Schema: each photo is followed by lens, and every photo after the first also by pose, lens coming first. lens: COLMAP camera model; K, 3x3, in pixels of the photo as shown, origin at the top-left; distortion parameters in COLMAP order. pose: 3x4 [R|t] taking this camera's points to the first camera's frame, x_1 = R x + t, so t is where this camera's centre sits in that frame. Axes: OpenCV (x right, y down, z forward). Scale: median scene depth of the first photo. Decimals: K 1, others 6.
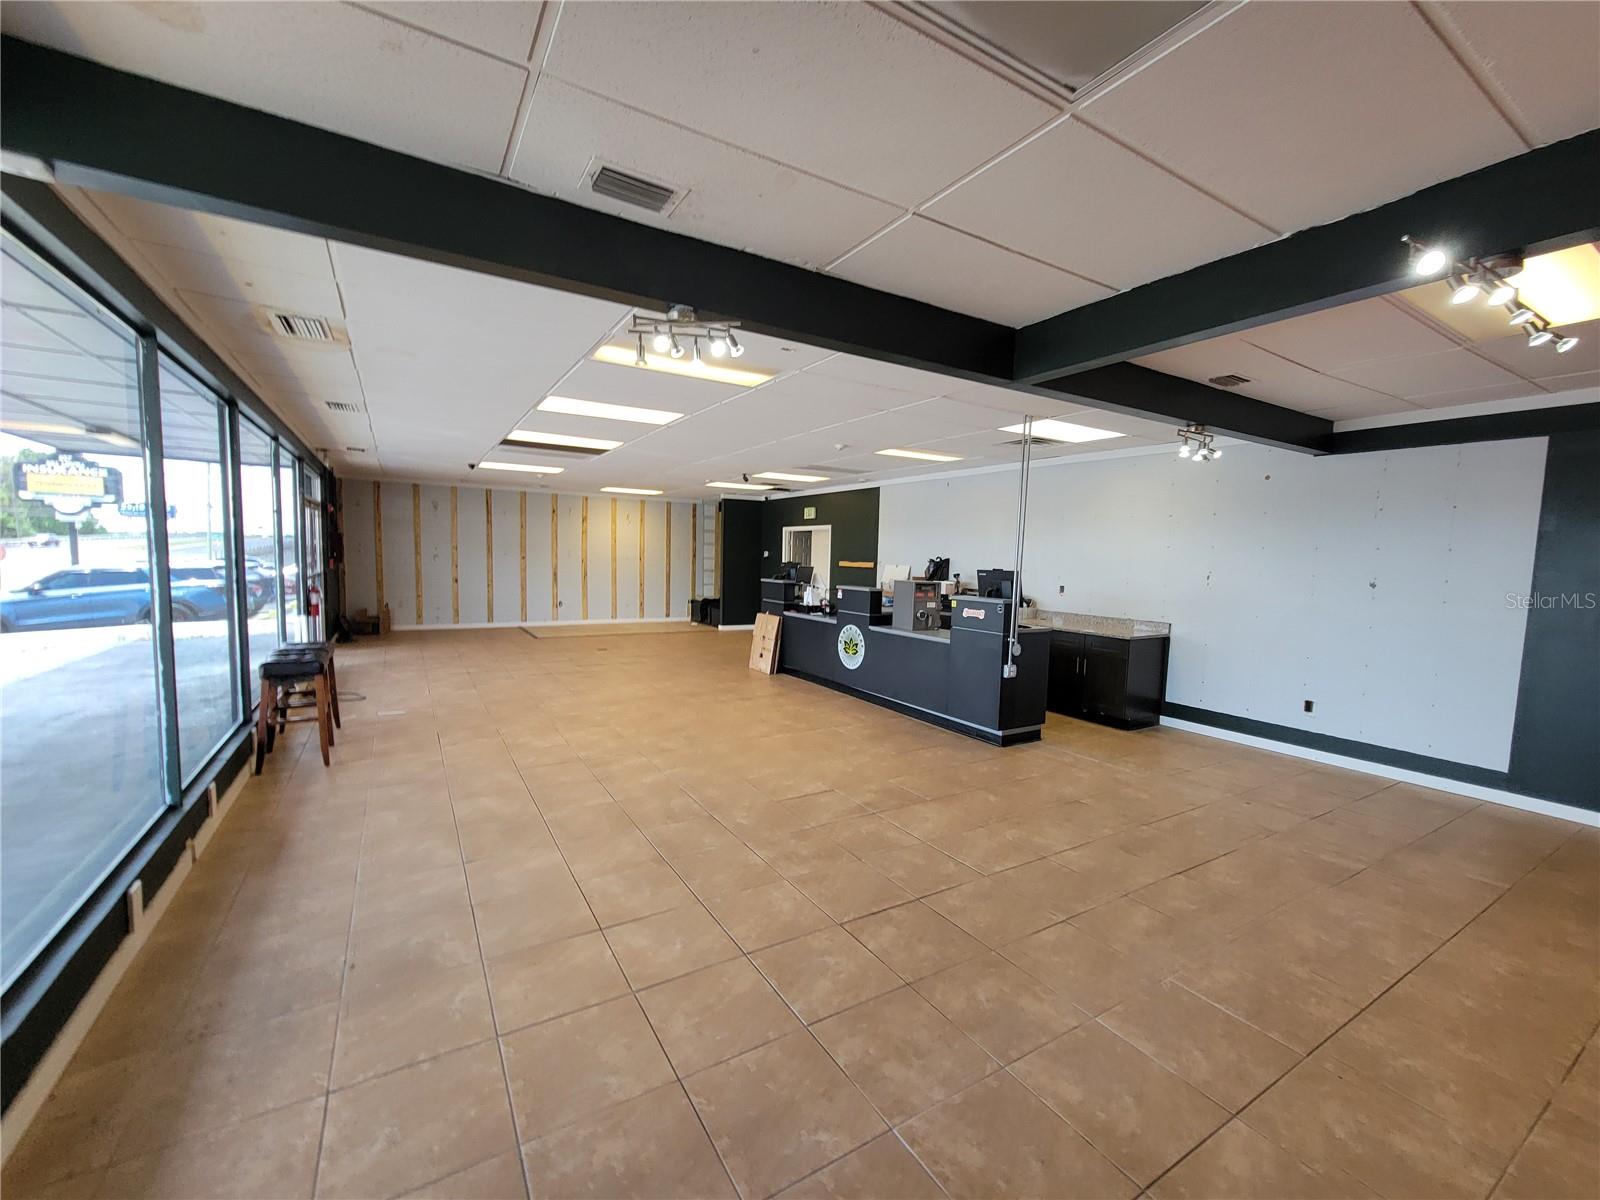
lens RADIAL K [[654.4, 0, 792.4], [0, 654.4, 607.7], [0, 0, 1]] dist [0.000259, 0.000208]
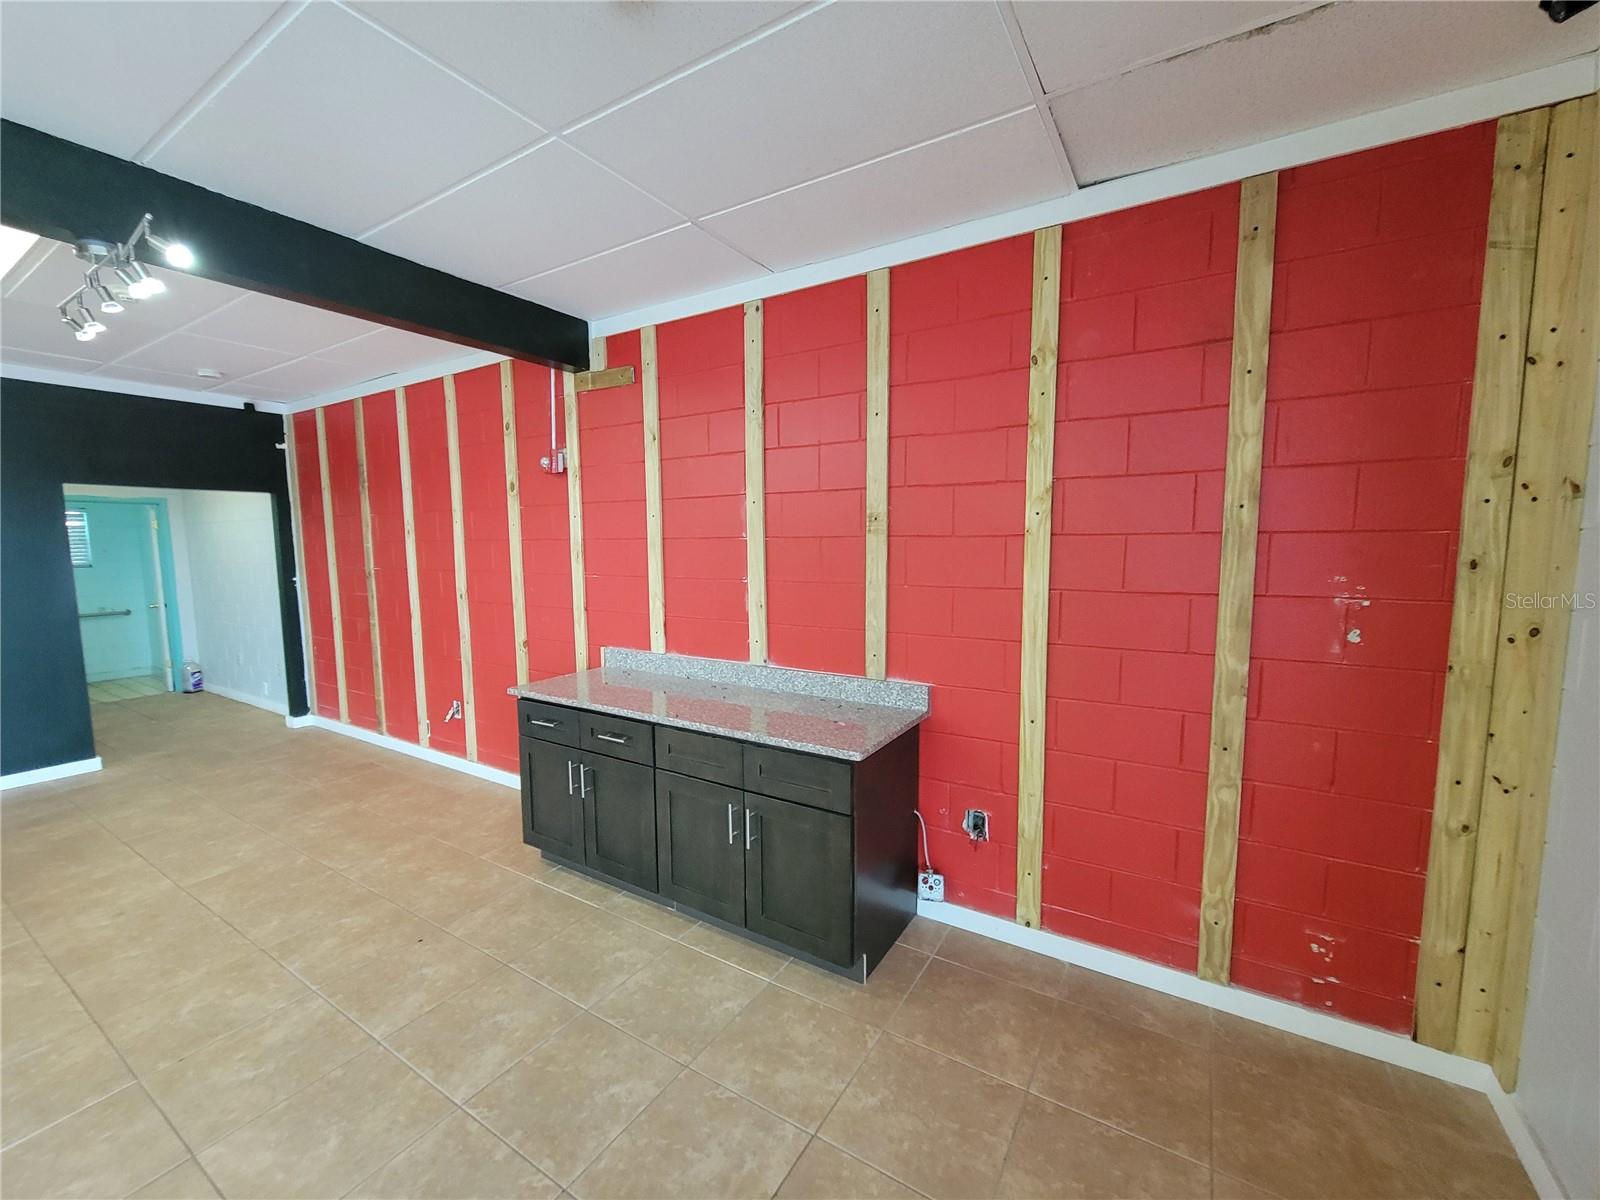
lens RADIAL K [[650.8, 0, 791.5], [0, 650.8, 610.2], [0, 0, 1]] dist [0.007575, -0.004610]
pose [[-0.449748, -0.119981, 0.885060, -0.180313], [0.071574, 0.982908, 0.169617, -0.026535], [-0.890283, 0.139632, -0.433473, 0.246607]]
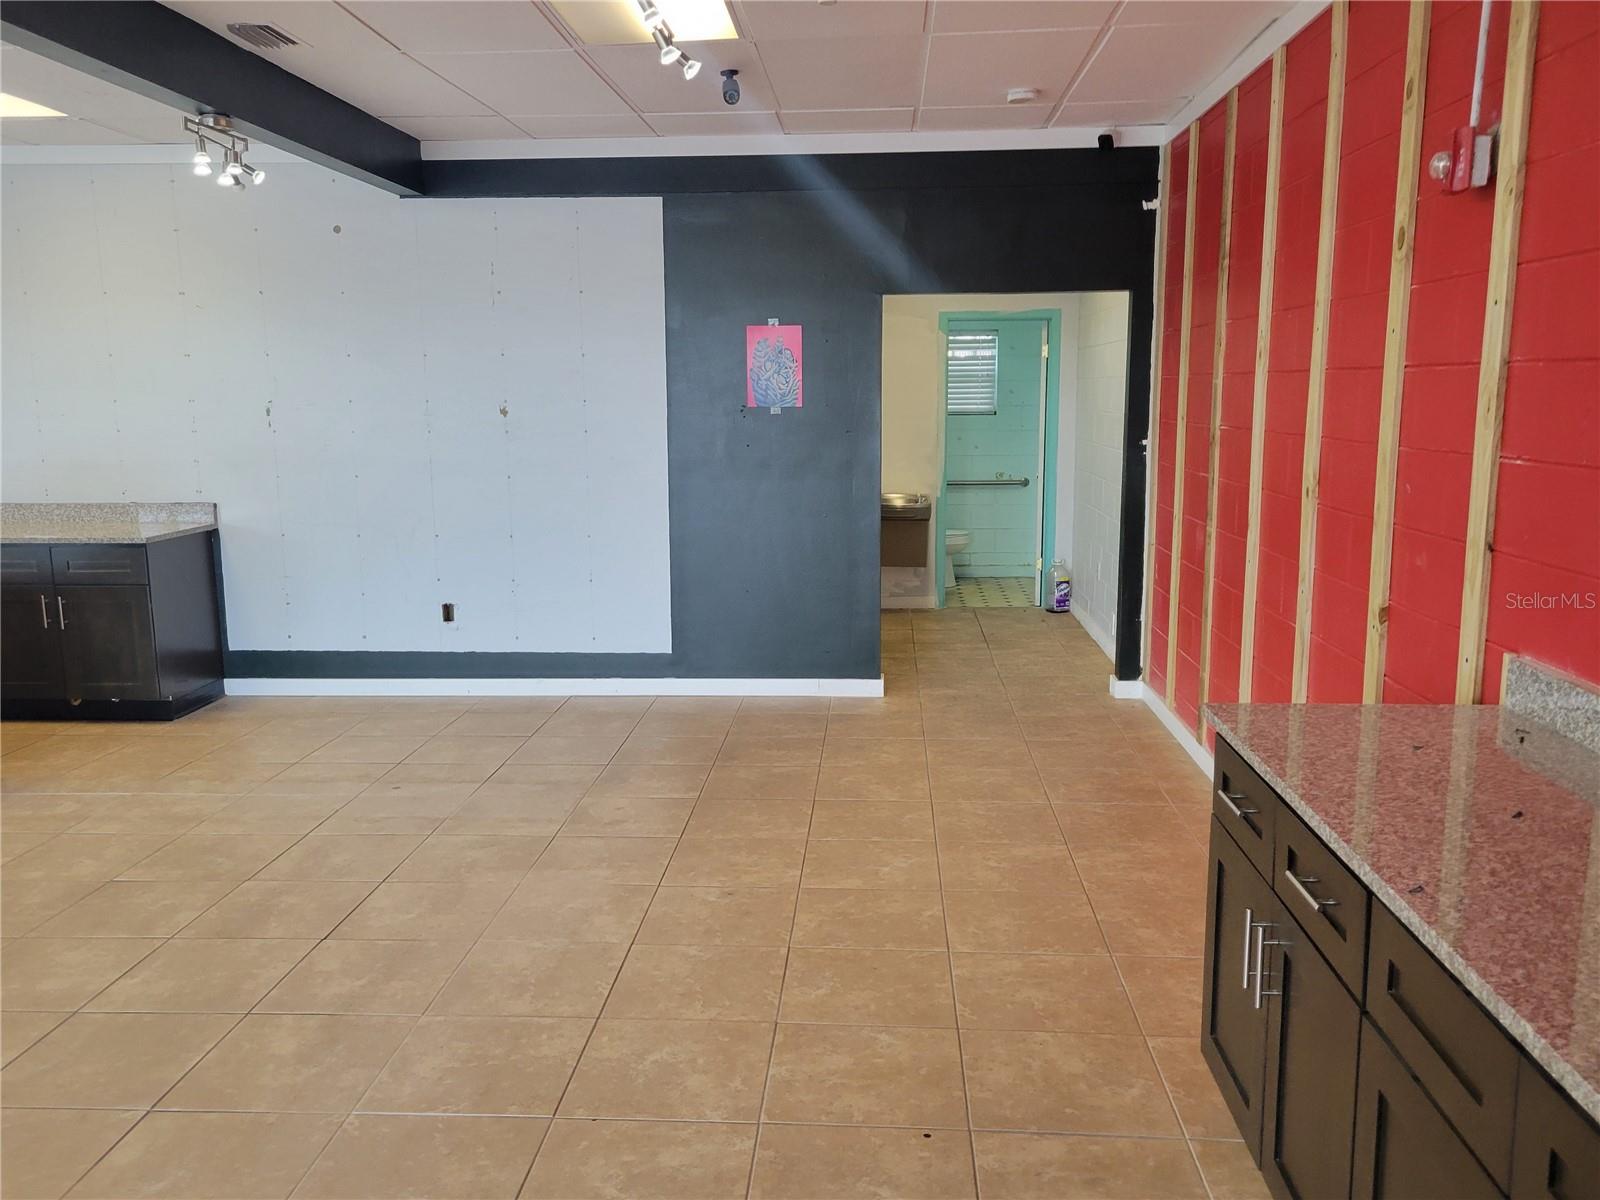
lens RADIAL K [[1306.9, 0, 799.1], [0, 1306.9, 612.8], [0, 0, 1]] dist [0.045738, -0.010483]
pose [[0.568346, -0.170236, 0.804986, -0.033795], [0.092326, 0.985378, 0.143200, 0.003532], [-0.817593, -0.007066, 0.575753, 0.011252]]
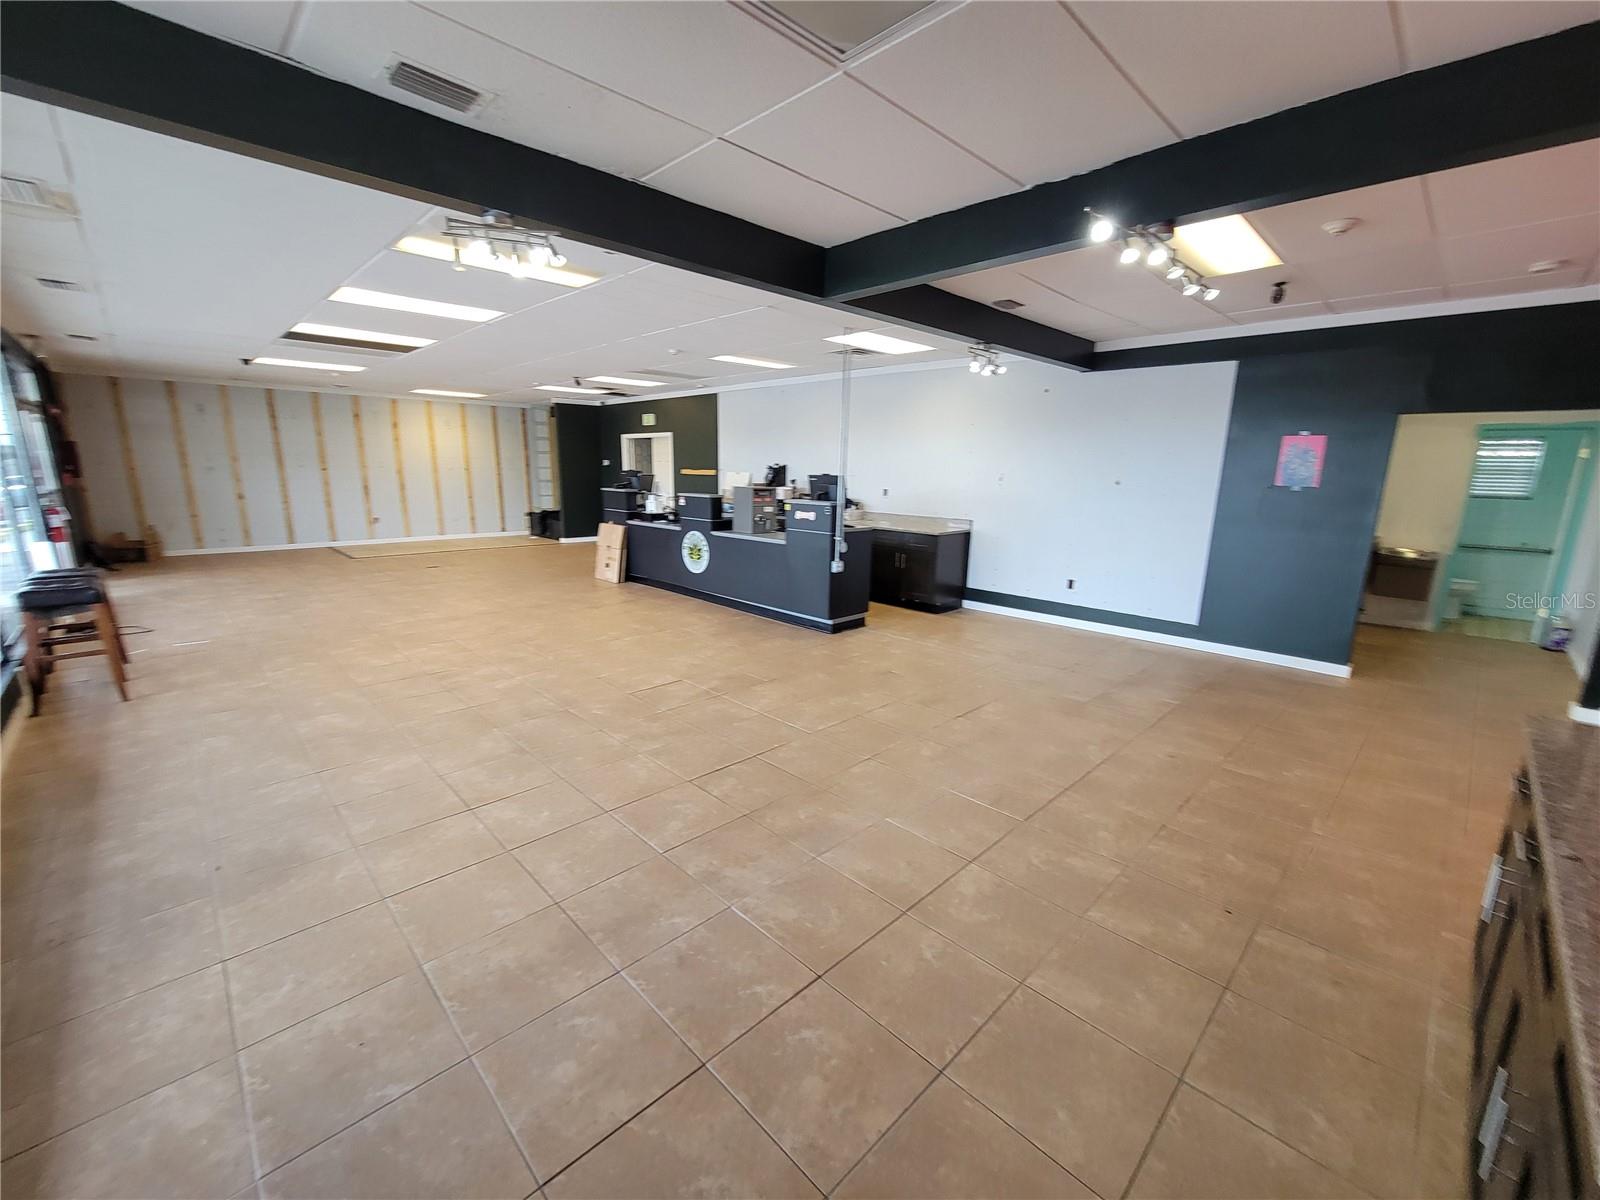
lens RADIAL K [[650.8, 0, 791.5], [0, 650.8, 610.2], [0, 0, 1]] dist [0.007575, -0.004610]
pose [[0.973773, -0.059624, 0.219569, 0.008894], [0.028006, 0.989124, 0.144391, 0.009767], [-0.225790, -0.134455, 0.964853, -0.088633]]
